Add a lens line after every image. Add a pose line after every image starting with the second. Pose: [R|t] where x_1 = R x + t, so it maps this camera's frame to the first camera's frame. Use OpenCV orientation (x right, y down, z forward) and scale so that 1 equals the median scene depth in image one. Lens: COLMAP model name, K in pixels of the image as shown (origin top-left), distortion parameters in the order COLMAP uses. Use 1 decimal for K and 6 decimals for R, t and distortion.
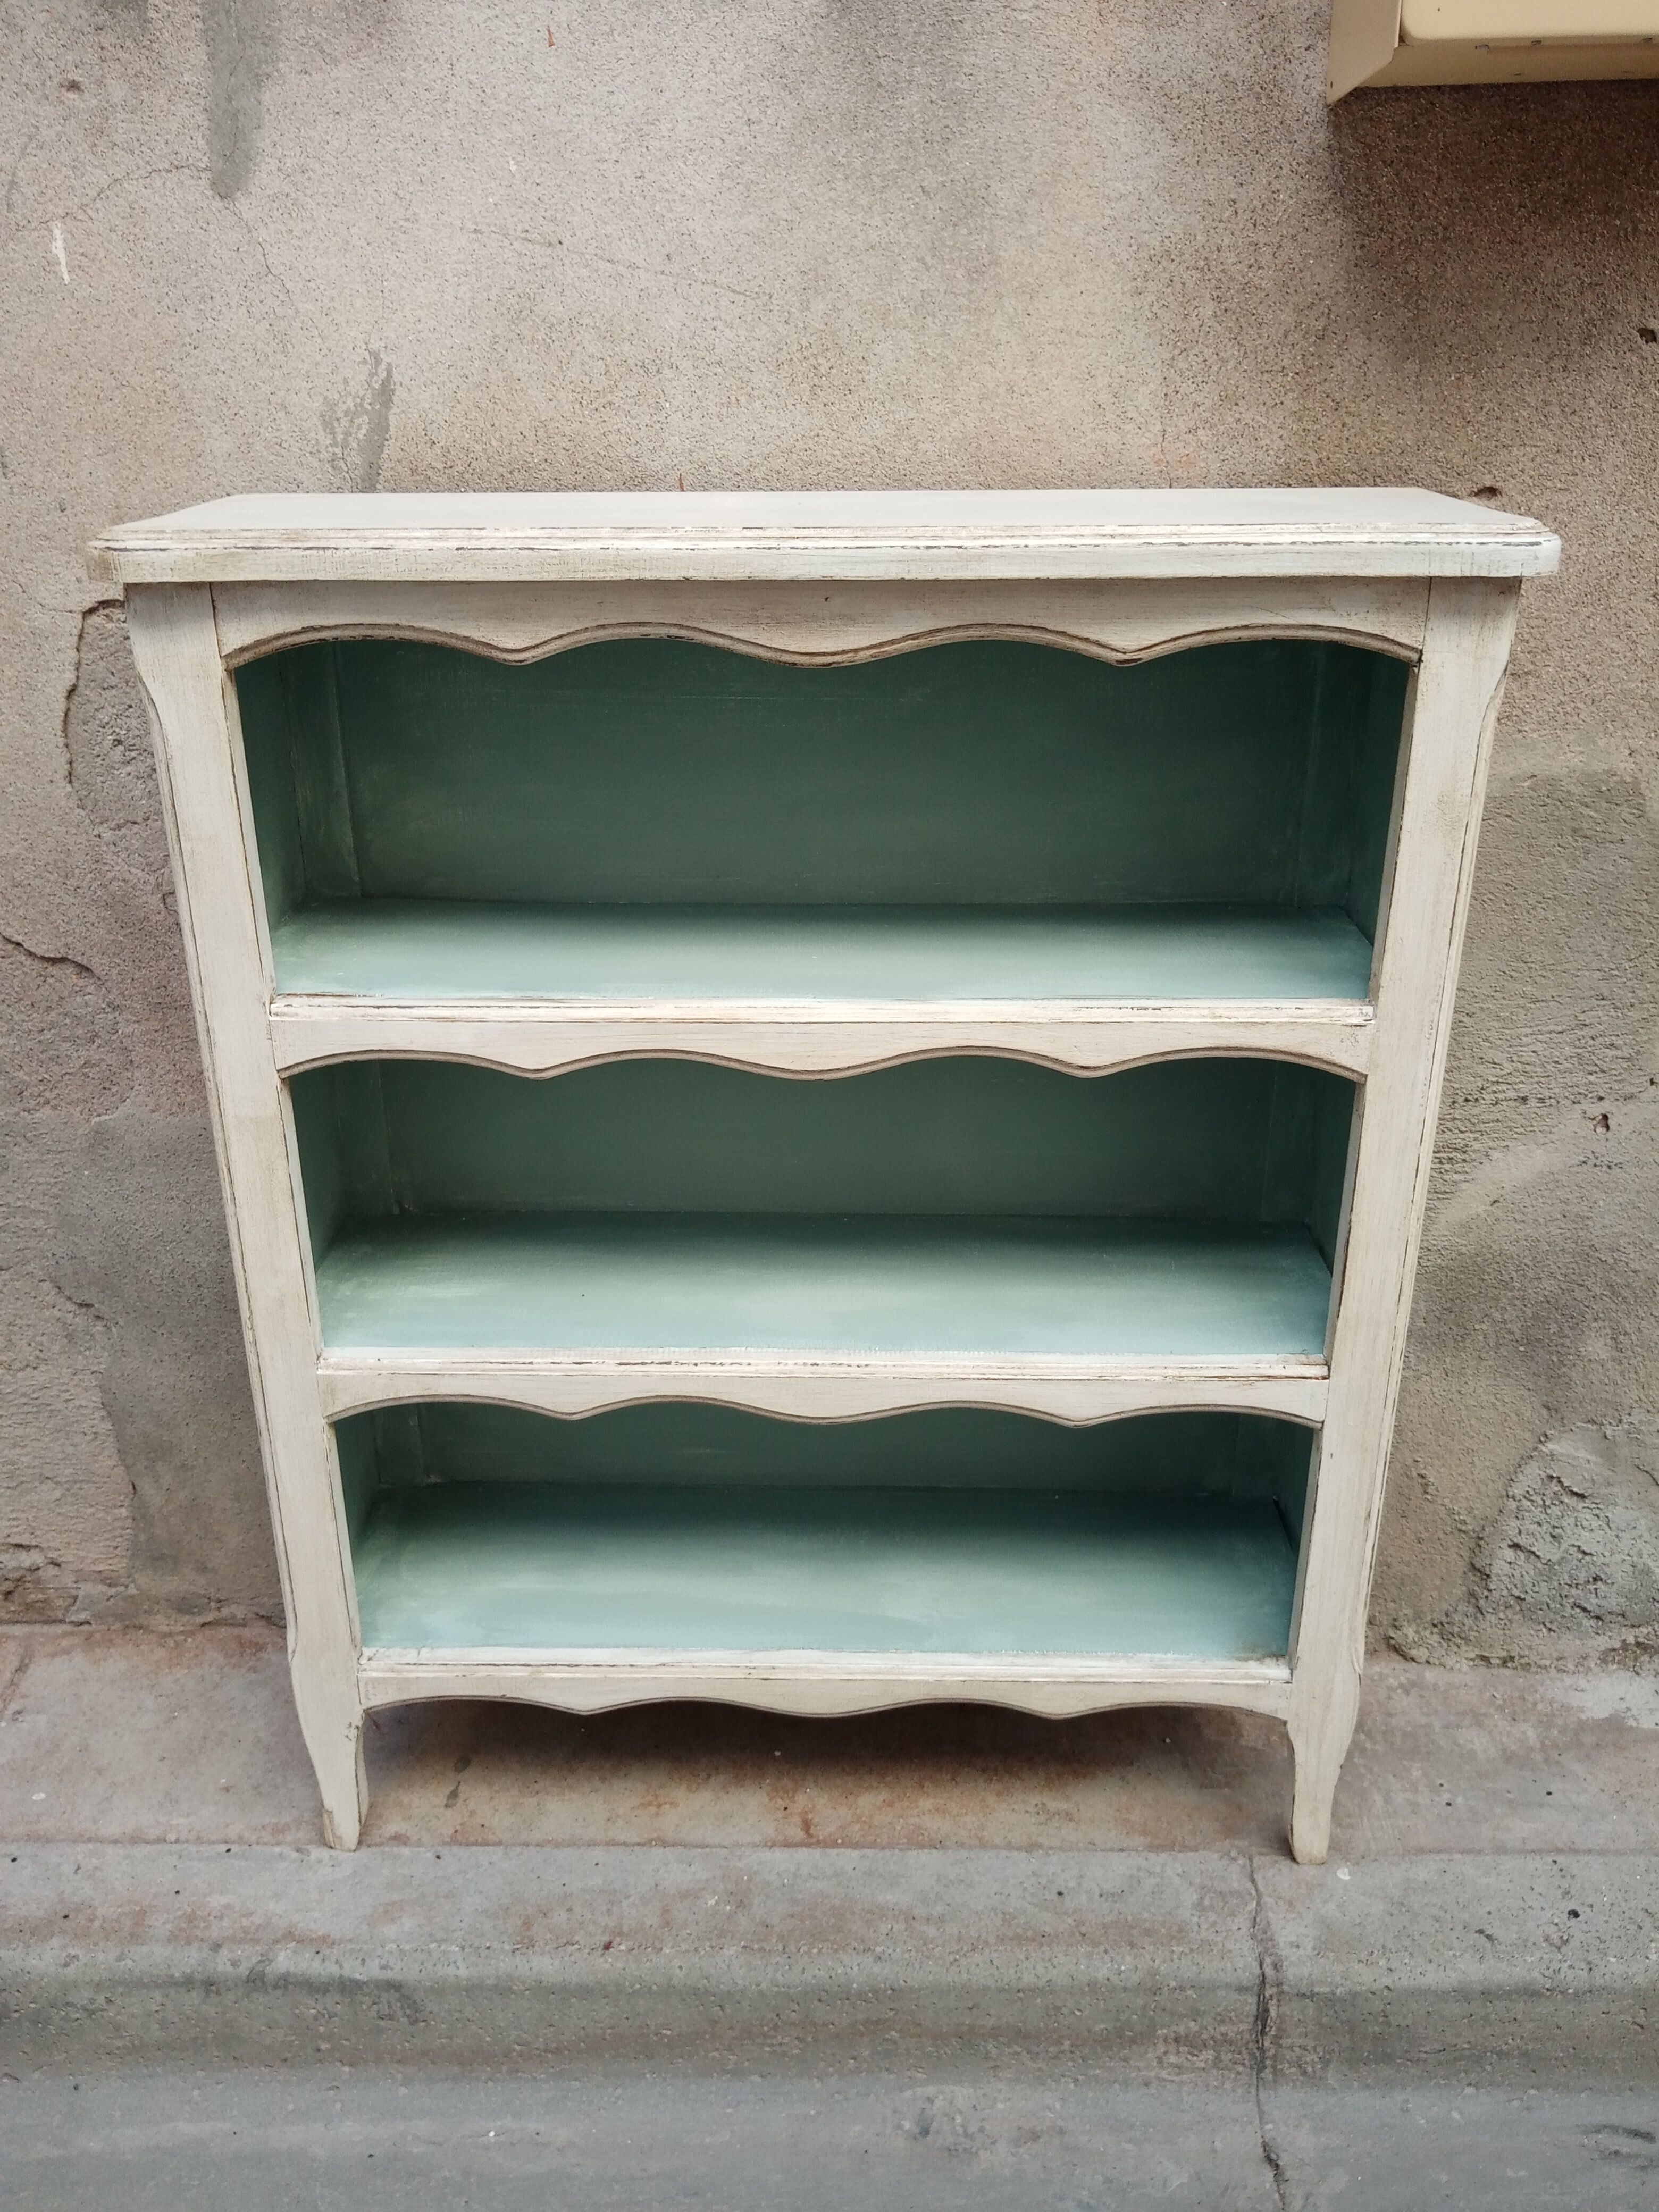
lens RADIAL K [[1749.2, 0, 805.8], [0, 1749.2, 1115.7], [0, 0, 1]] dist [0.021194, -0.052125]
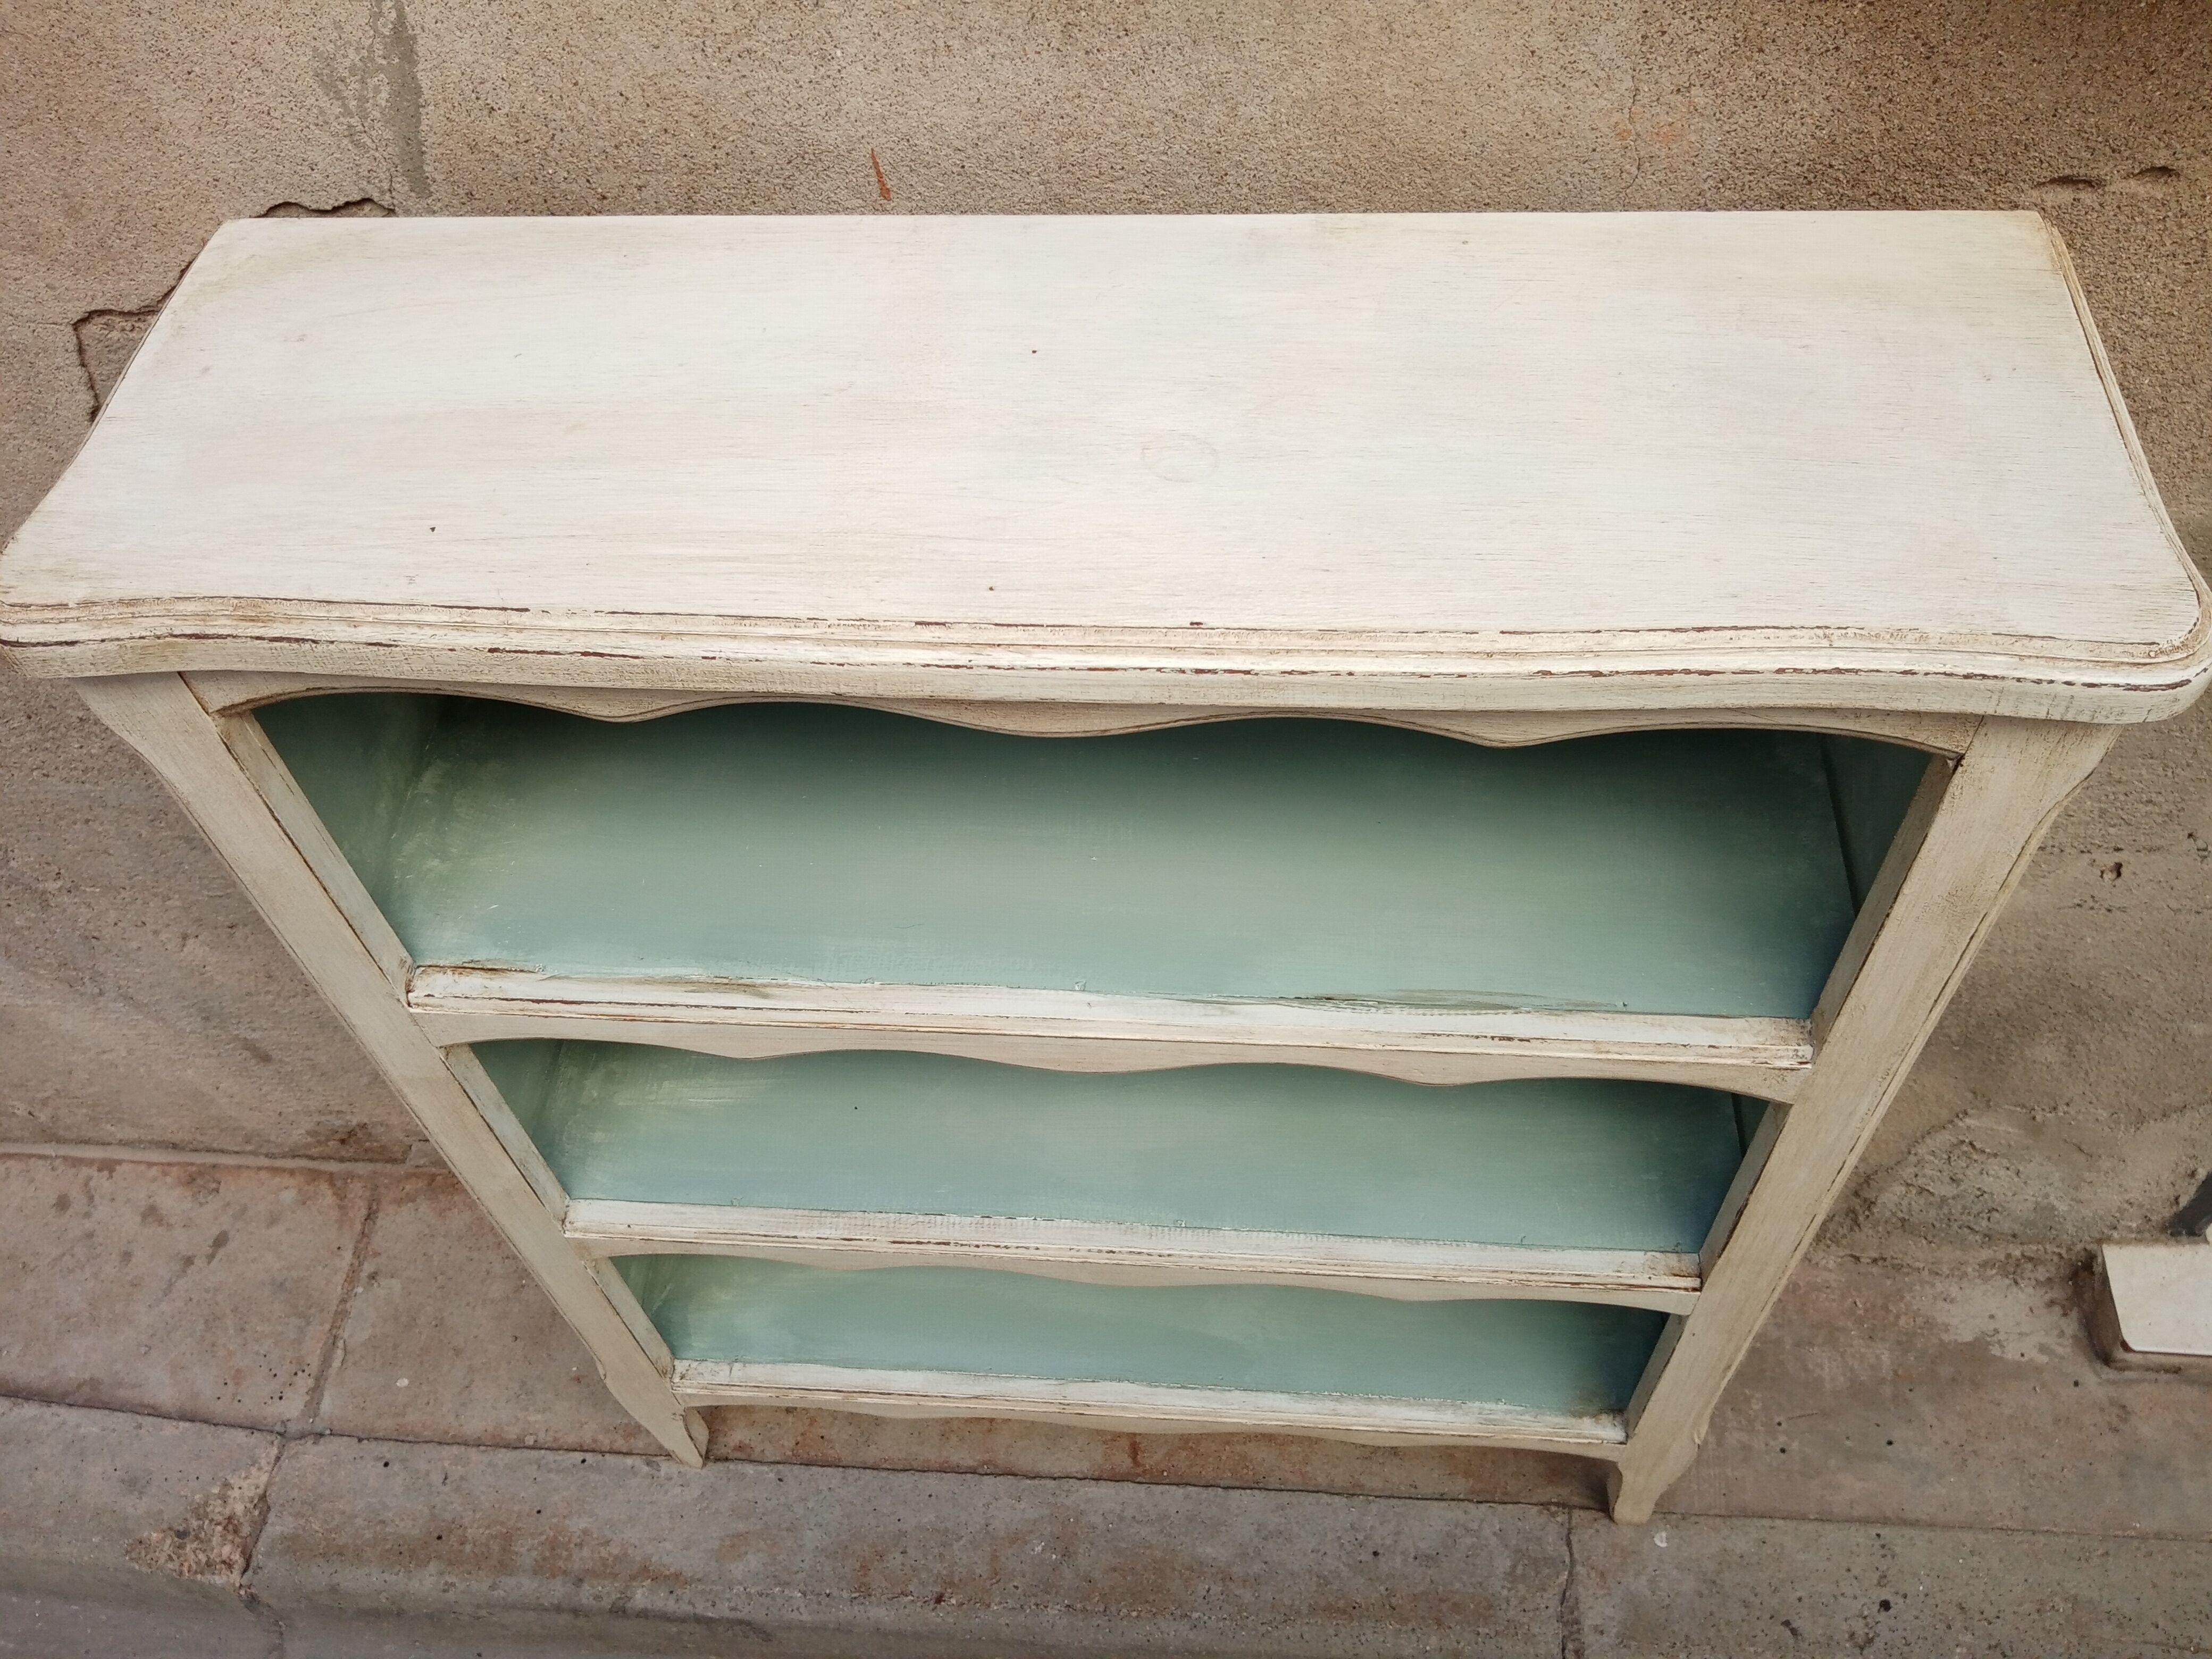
lens RADIAL K [[1749.2, 0, 1117.2], [0, 1749.2, 850.1], [0, 0, 1]] dist [0.021194, -0.052125]
pose [[0.997390, 0.011657, -0.071252, 0.066109], [0.024325, 0.874934, 0.483630, -0.441876], [0.067979, -0.484101, 0.872367, 0.310277]]
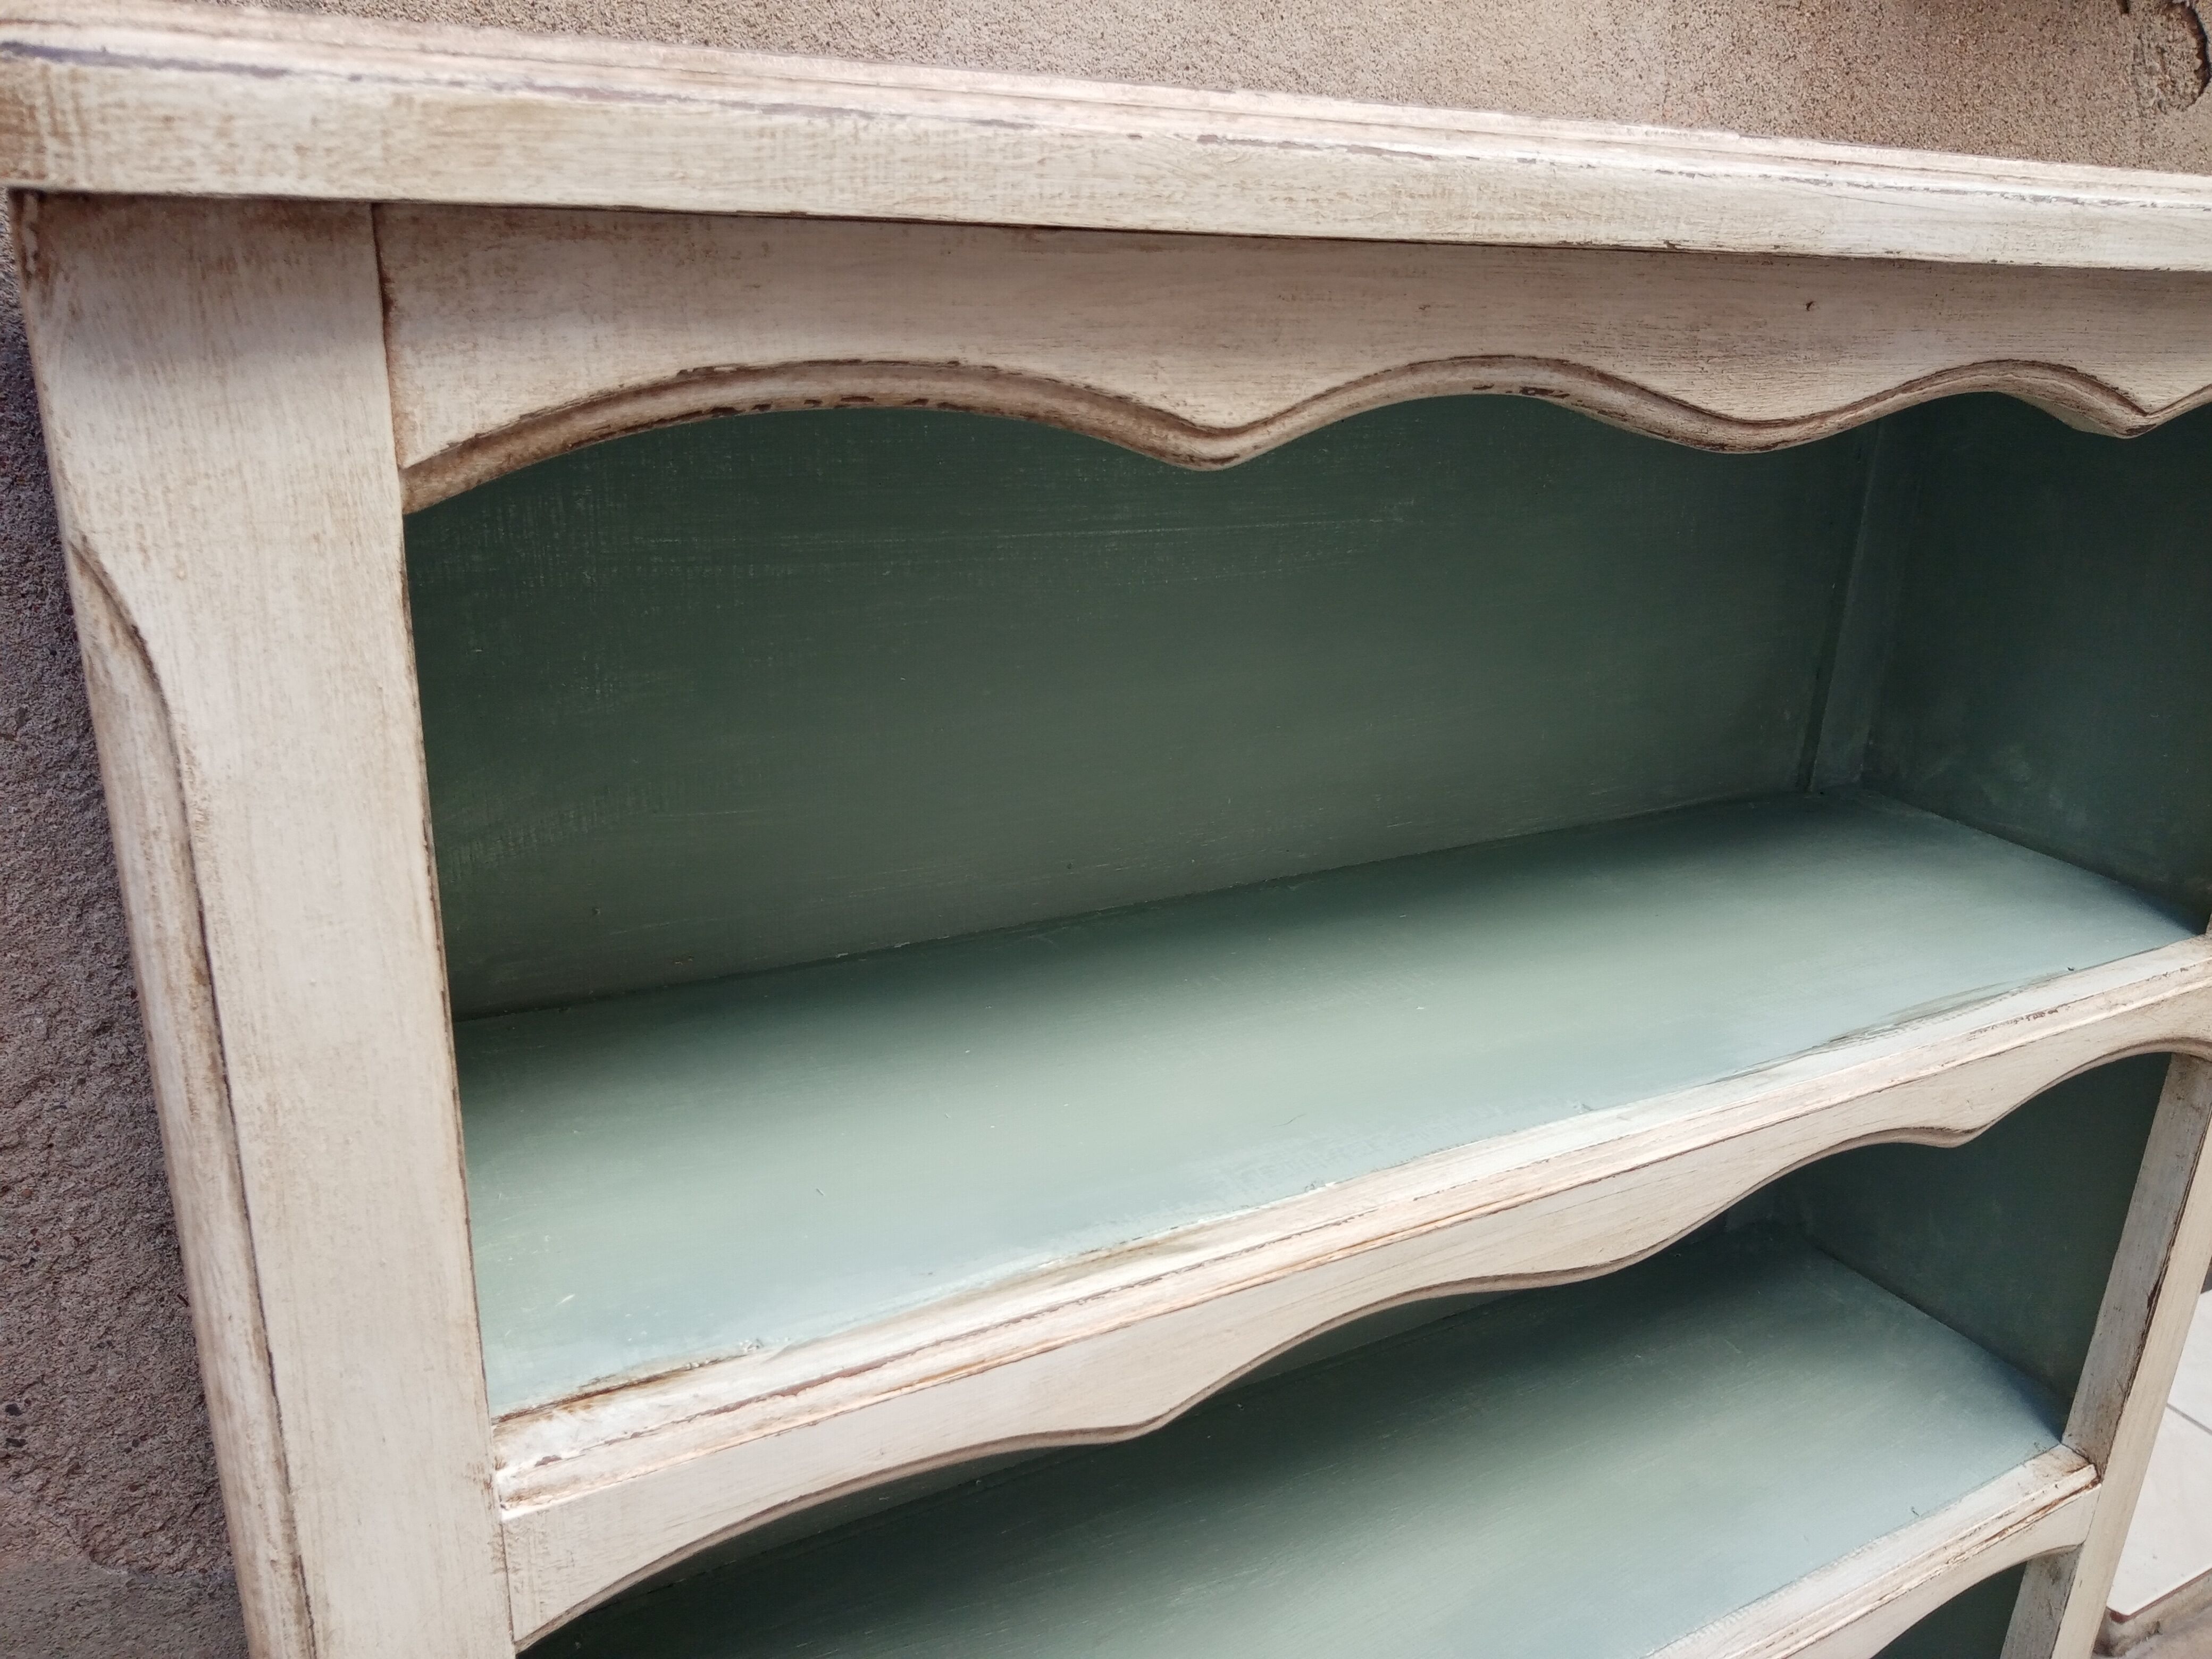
lens RADIAL K [[1749.2, 0, 1100.2], [0, 1749.2, 850.9], [0, 0, 1]] dist [0.021194, -0.052125]
pose [[0.851956, -0.139909, 0.504575, -0.316963], [0.161700, 0.986840, 0.000607, -0.145119], [-0.498020, 0.081072, 0.863367, 0.557953]]
